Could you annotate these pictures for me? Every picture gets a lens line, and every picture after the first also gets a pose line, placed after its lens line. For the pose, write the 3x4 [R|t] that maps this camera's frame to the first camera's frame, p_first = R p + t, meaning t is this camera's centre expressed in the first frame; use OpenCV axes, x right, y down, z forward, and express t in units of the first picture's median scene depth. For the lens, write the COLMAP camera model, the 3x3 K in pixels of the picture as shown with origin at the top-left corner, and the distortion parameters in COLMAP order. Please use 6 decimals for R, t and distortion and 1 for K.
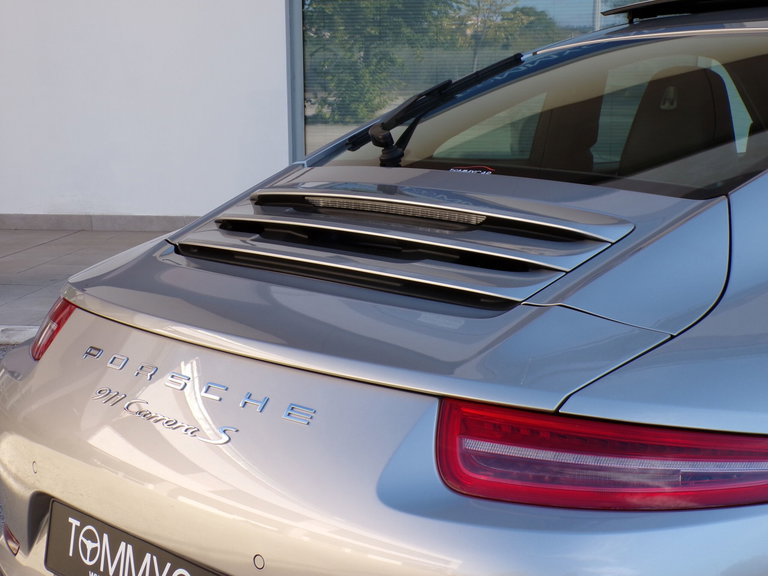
lens RADIAL K [[1300.4, 0, 386.8], [0, 1300.4, 288.5], [0, 0, 1]] dist [0.191677, 0.000000]
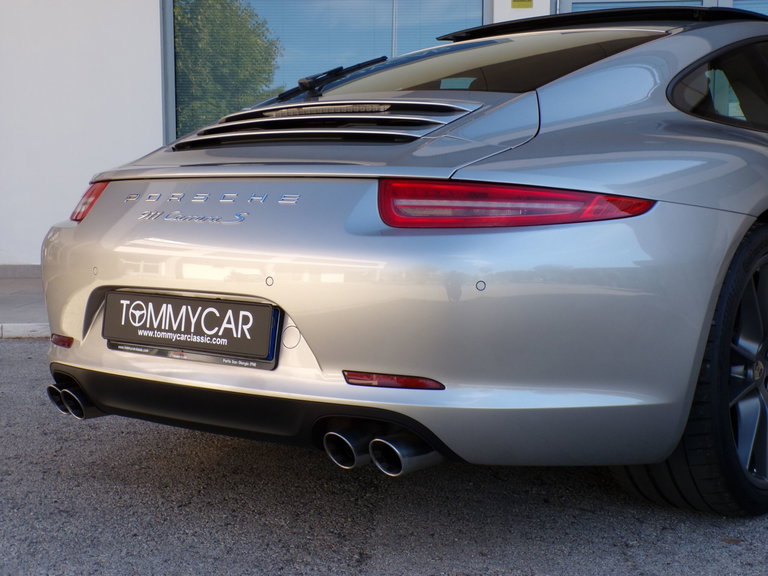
lens RADIAL K [[1136.7, 0, 377.5], [0, 1136.7, 288.9], [0, 0, 1]] dist [0.074295, 0.000000]
pose [[0.989269, -0.007766, 0.145898, -0.136971], [0.020818, 0.995890, -0.088147, 0.276666], [-0.144614, 0.090238, 0.985365, -0.331156]]
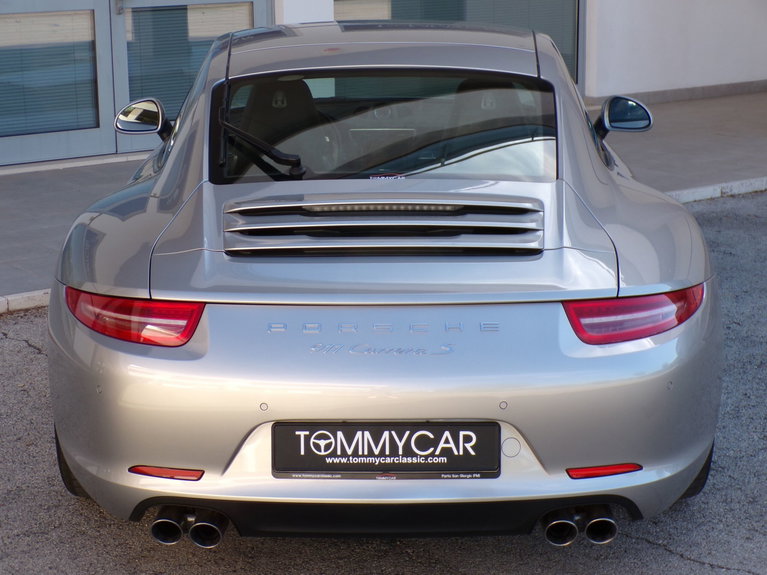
lens RADIAL K [[1609.9, 0, 379.0], [0, 1609.9, 295.5], [0, 0, 1]] dist [-0.009325, 0.000000]
pose [[0.692195, -0.166364, 0.702275, -1.447834], [0.126139, 0.985979, 0.109242, -0.175838], [-0.710602, 0.012967, 0.703475, -0.395075]]
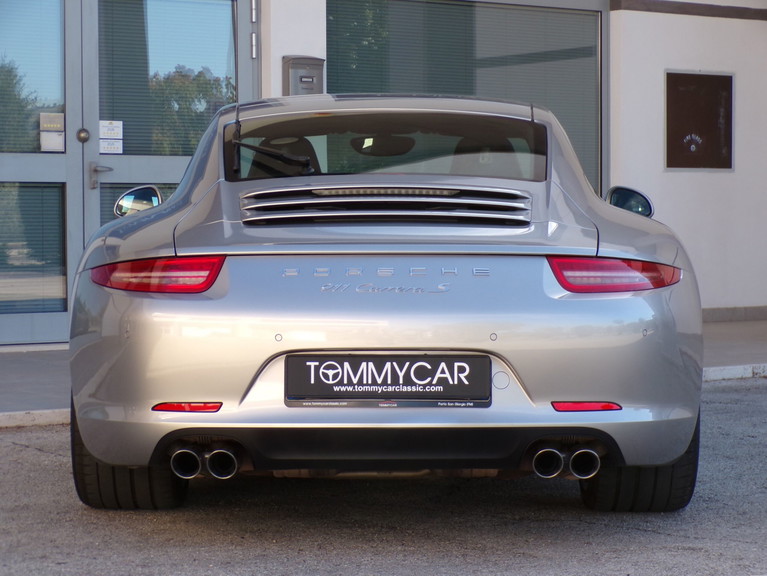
lens RADIAL K [[2069.0, 0, 385.3], [0, 2069.0, 285.4], [0, 0, 1]] dist [-0.061892, 0.000000]
pose [[0.688027, -0.021483, 0.725367, -2.084696], [0.120182, 0.989132, -0.084700, 0.308822], [-0.715664, 0.145452, 0.683131, -0.912710]]
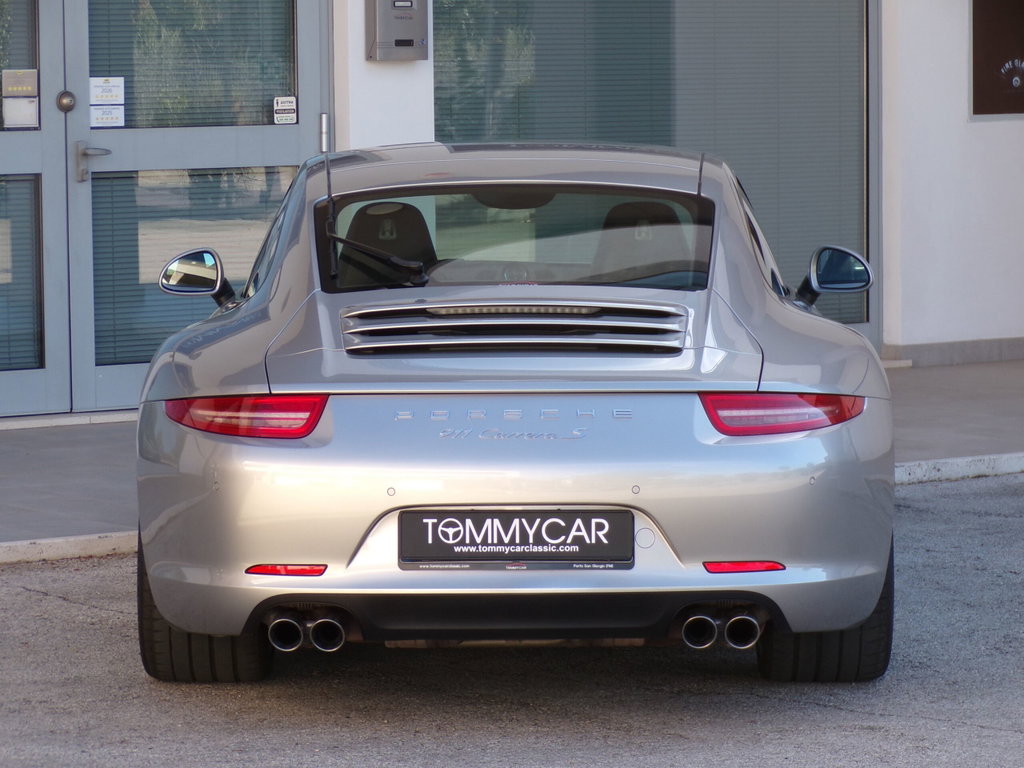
lens RADIAL K [[4087.1, 0, 512.8], [0, 4087.1, 384.6], [0, 0, 1]] dist [-0.143919, 0.000000]
pose [[0.692671, -0.059313, 0.718811, -3.455408], [0.125484, 0.991324, -0.039121, 0.211980], [-0.710254, 0.117297, 0.694104, -2.291755]]
